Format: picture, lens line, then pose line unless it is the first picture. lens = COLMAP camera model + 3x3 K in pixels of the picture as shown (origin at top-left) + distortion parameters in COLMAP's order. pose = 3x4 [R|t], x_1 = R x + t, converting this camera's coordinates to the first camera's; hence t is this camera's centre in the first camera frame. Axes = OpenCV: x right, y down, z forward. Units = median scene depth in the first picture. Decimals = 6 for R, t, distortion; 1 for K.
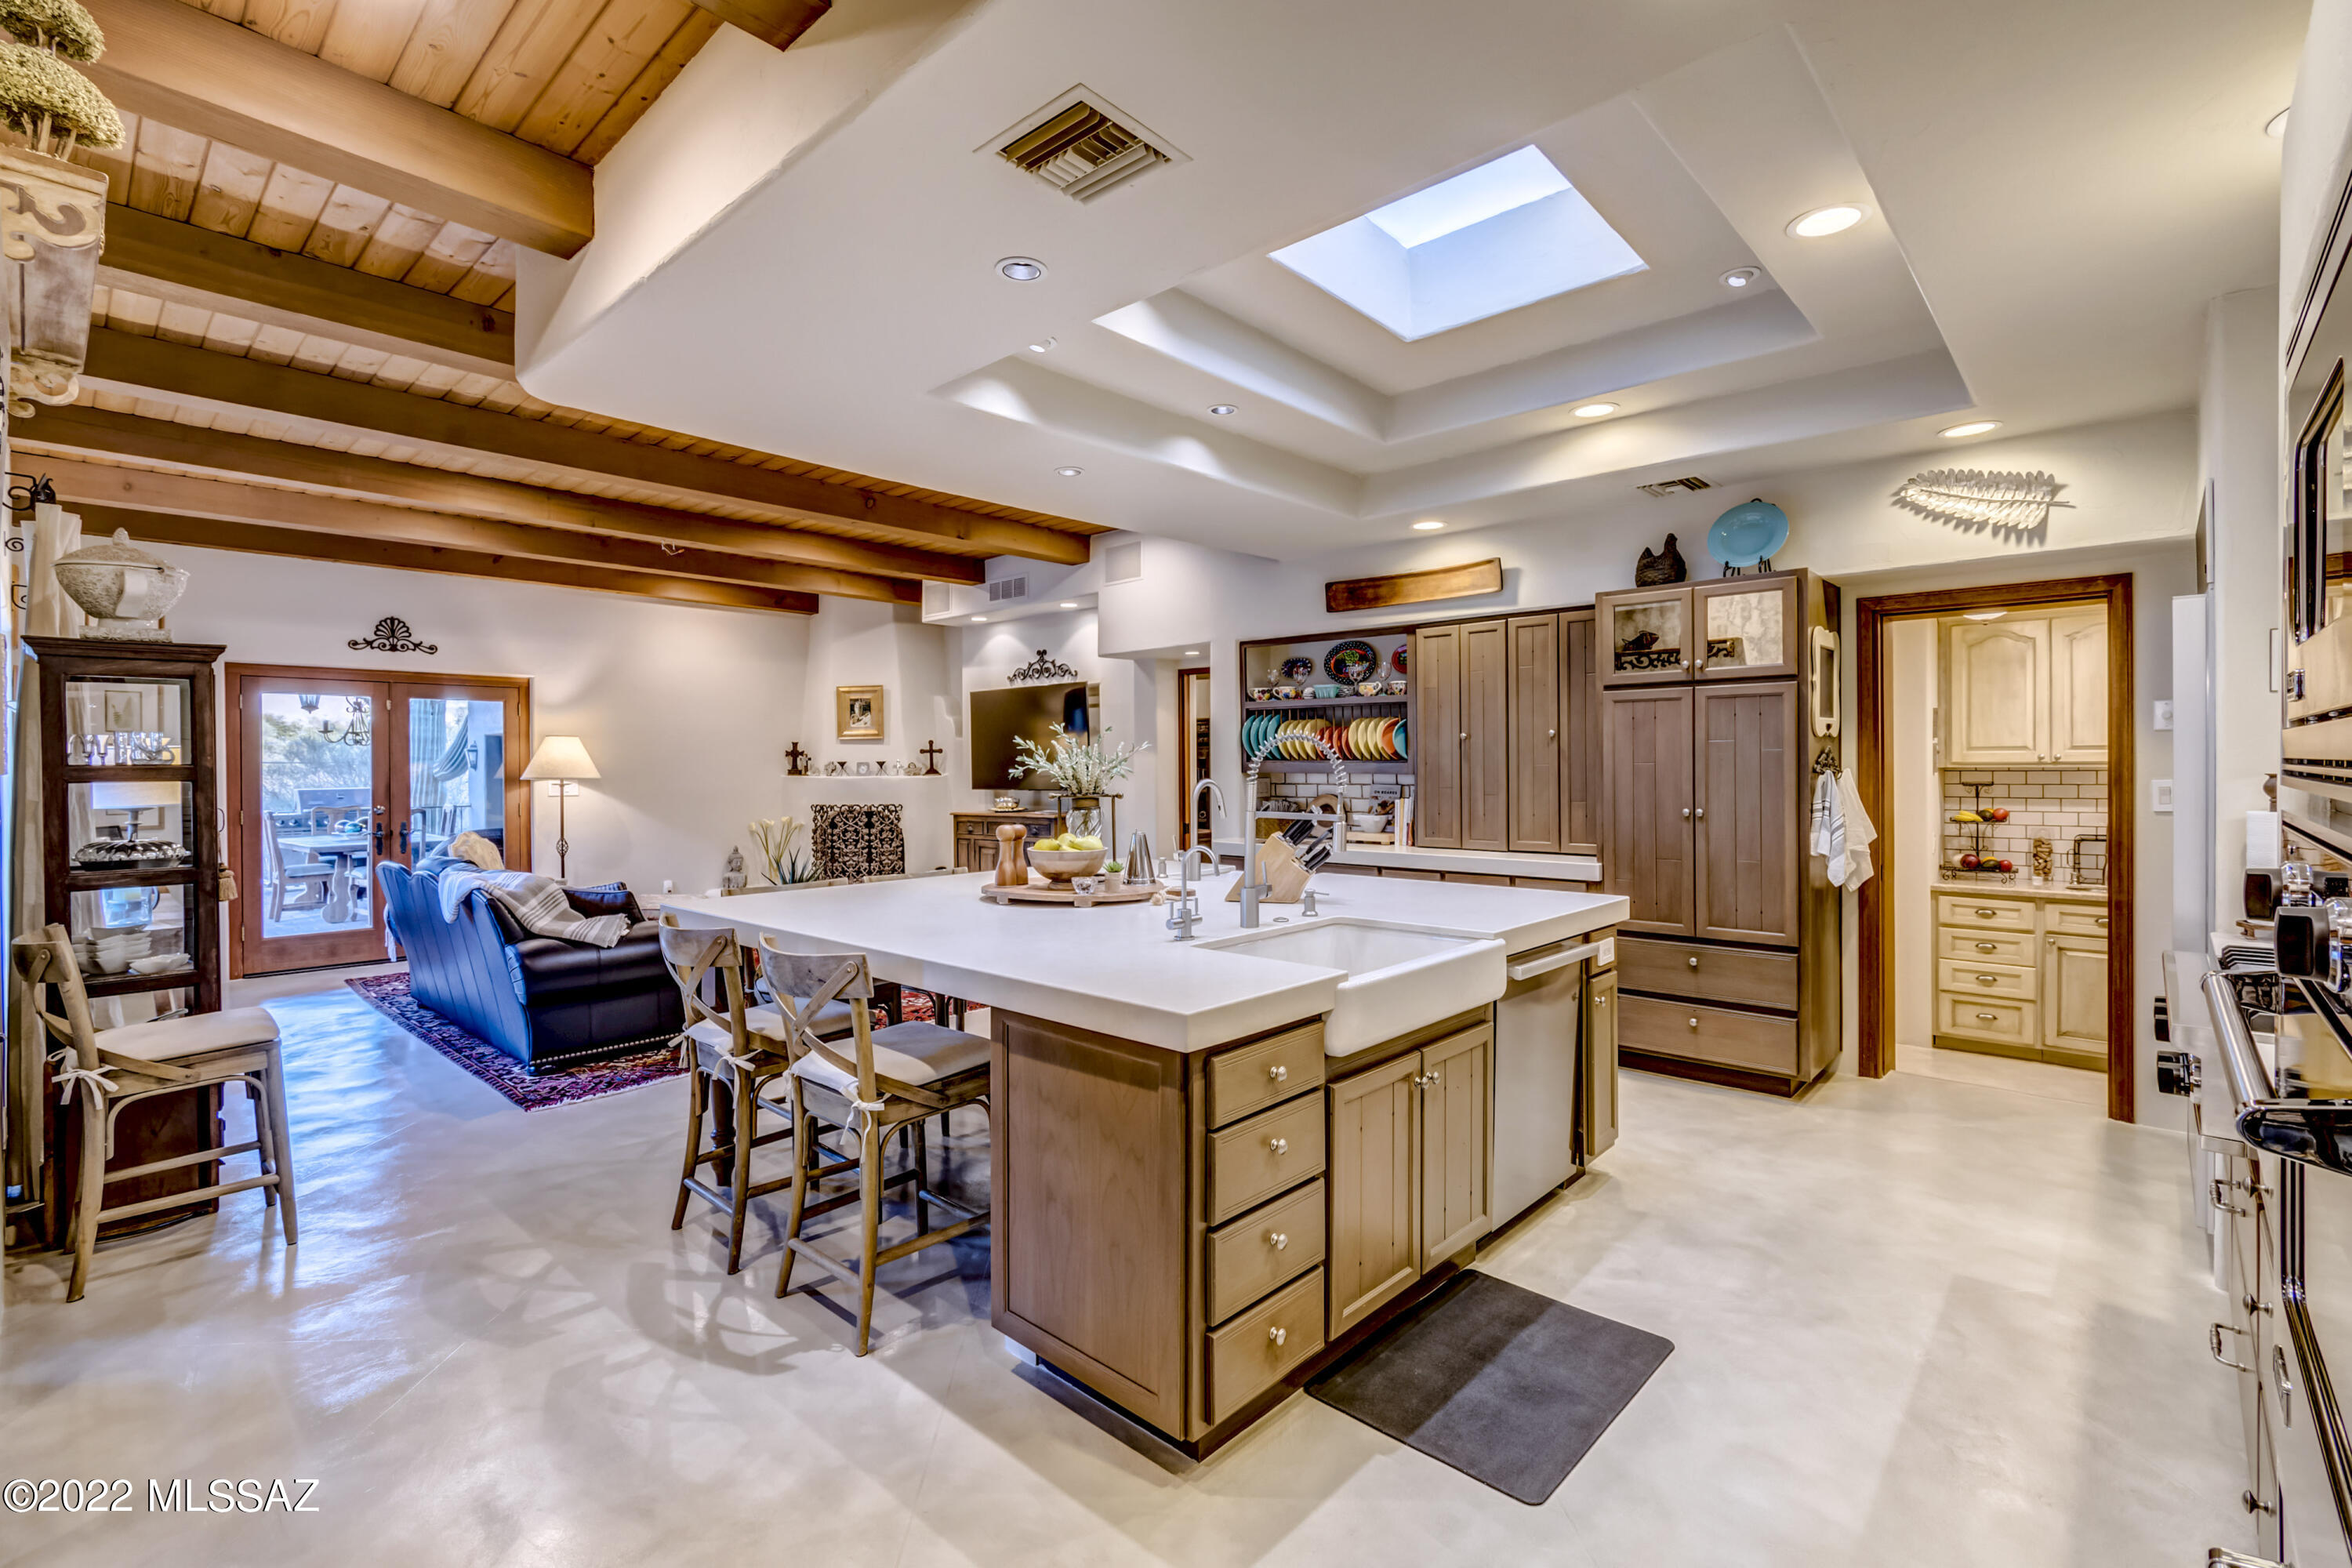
lens RADIAL K [[1050.7, 0, 1179.3], [0, 1050.7, 772.6], [0, 0, 1]] dist [-0.002051, 0.000178]
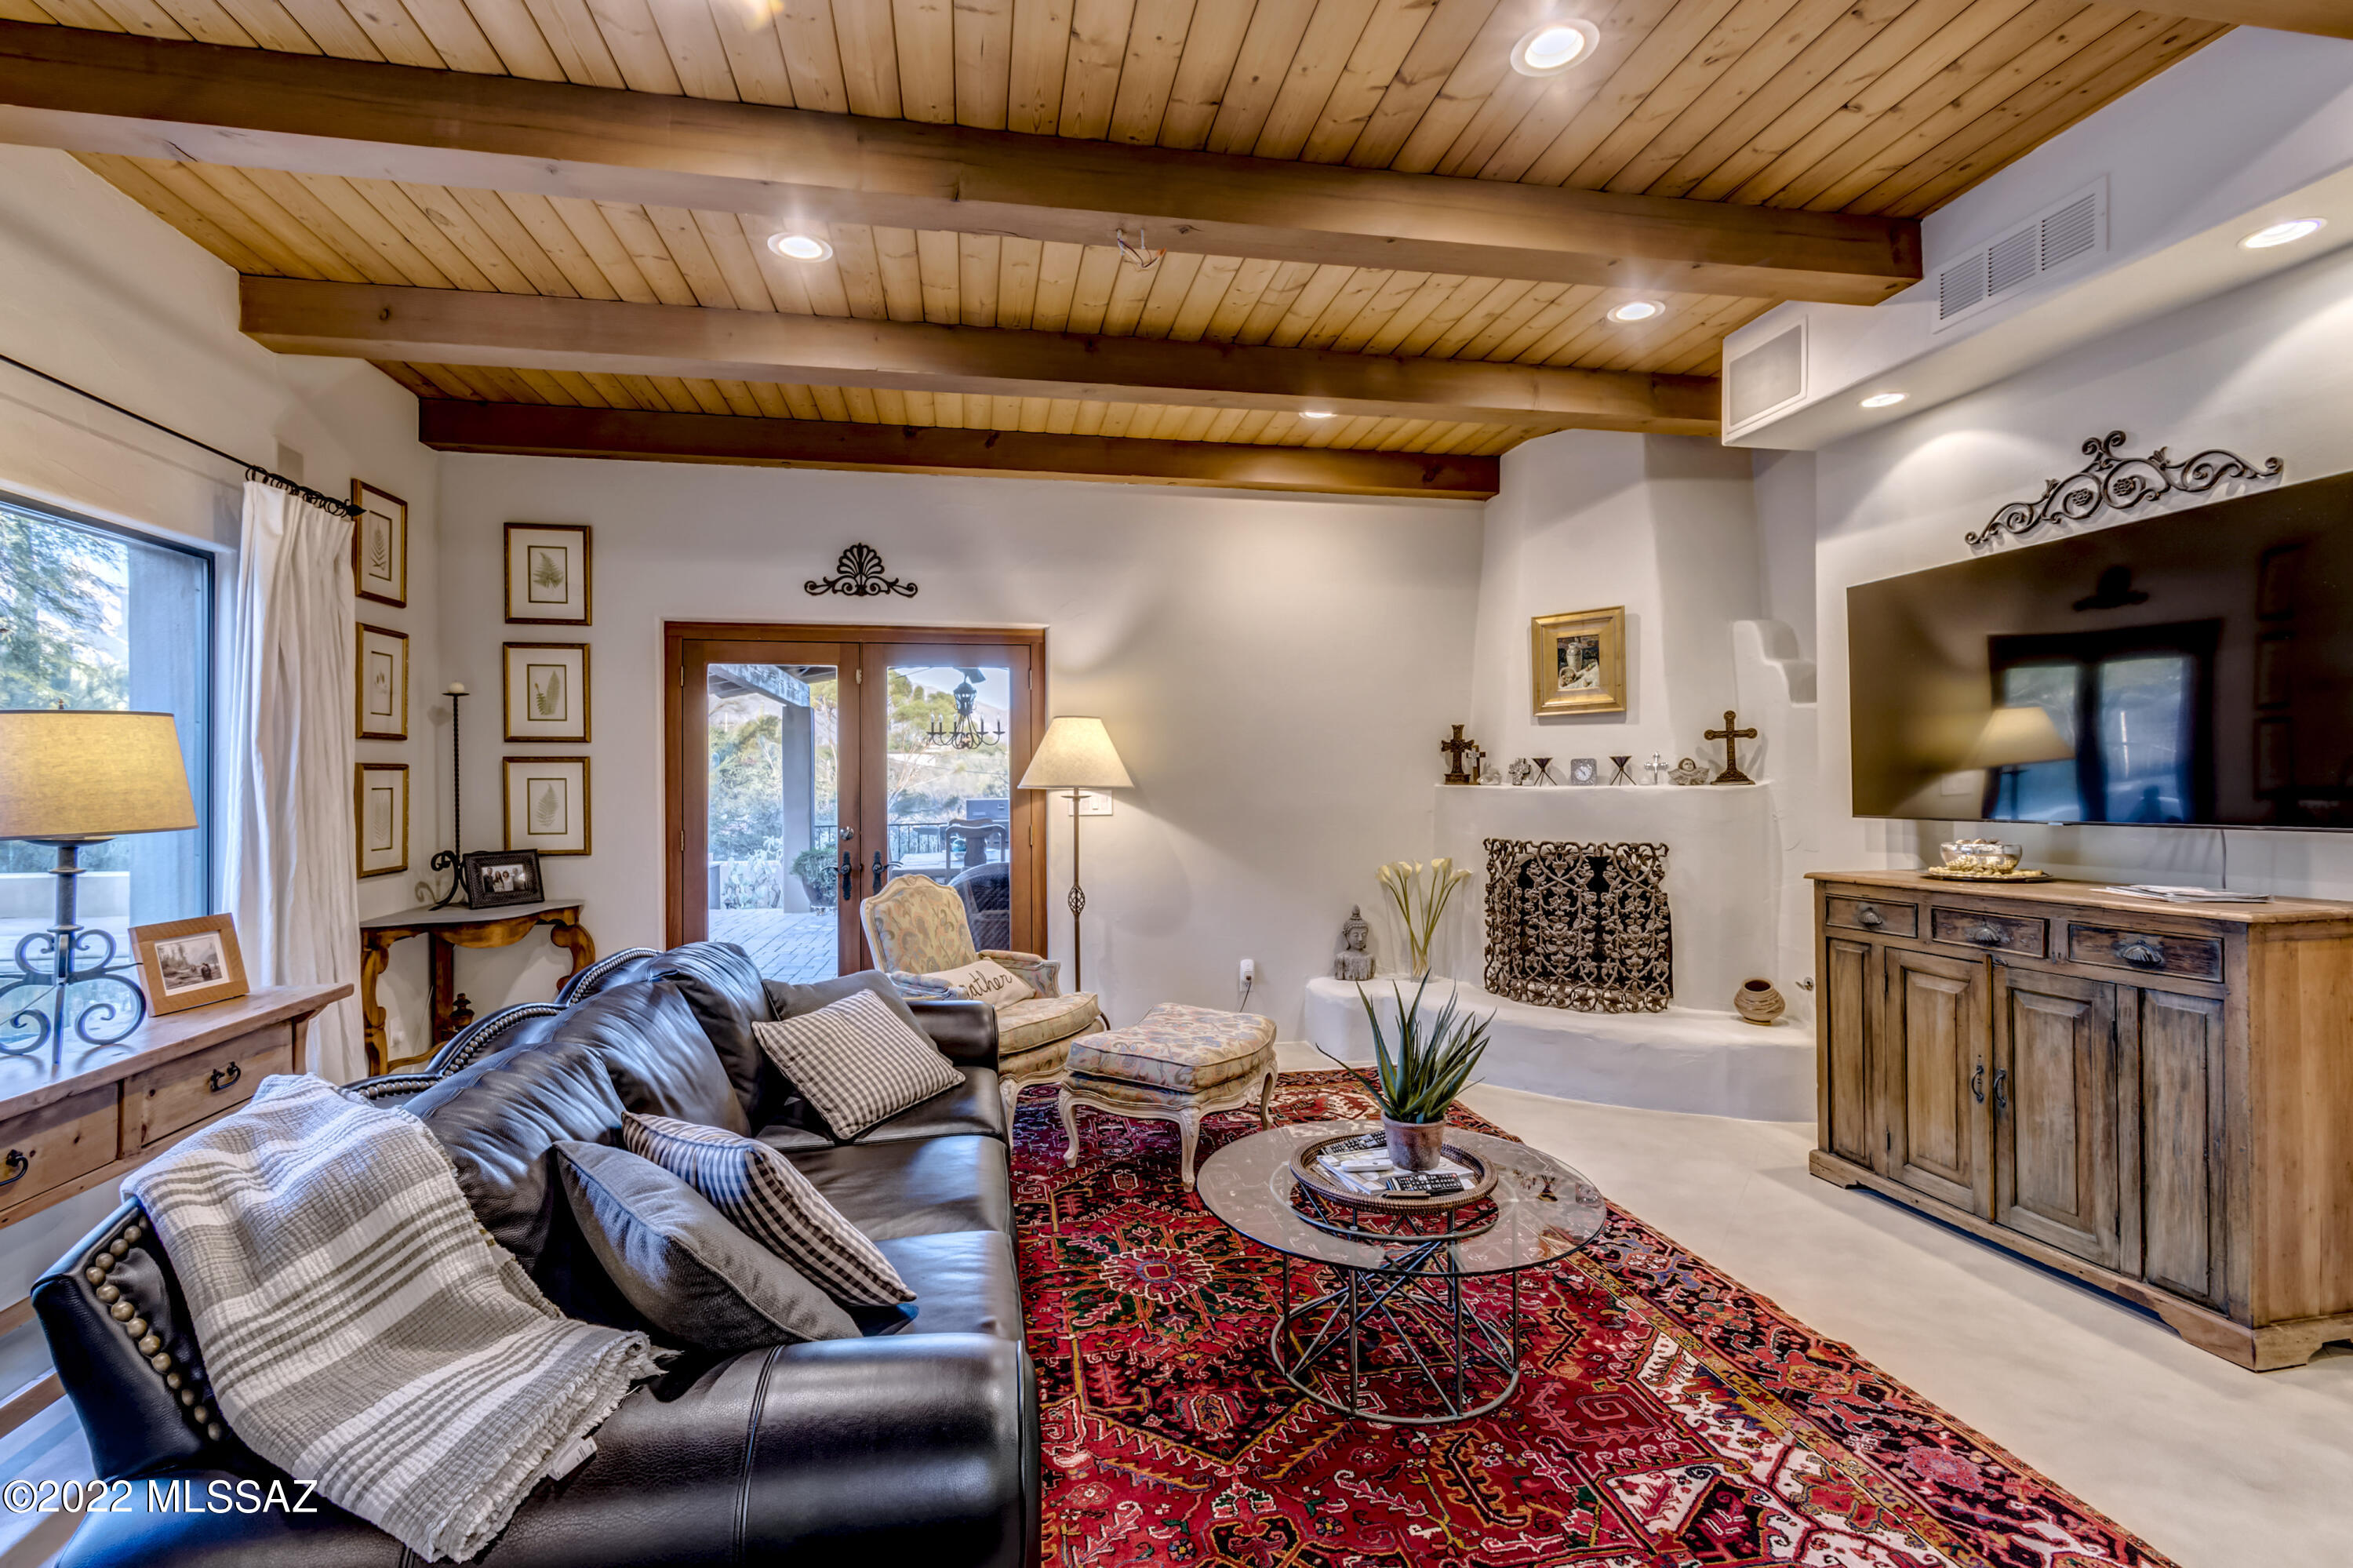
lens RADIAL K [[1051.1, 0, 1169.2], [0, 1051.1, 776.8], [0, 0, 1]] dist [-0.002051, 0.000178]
pose [[0.795146, -0.002365, -0.606414, -0.167692], [-0.002832, 0.999967, -0.007614, 0.003786], [0.606412, 0.007772, 0.795113, 0.521623]]
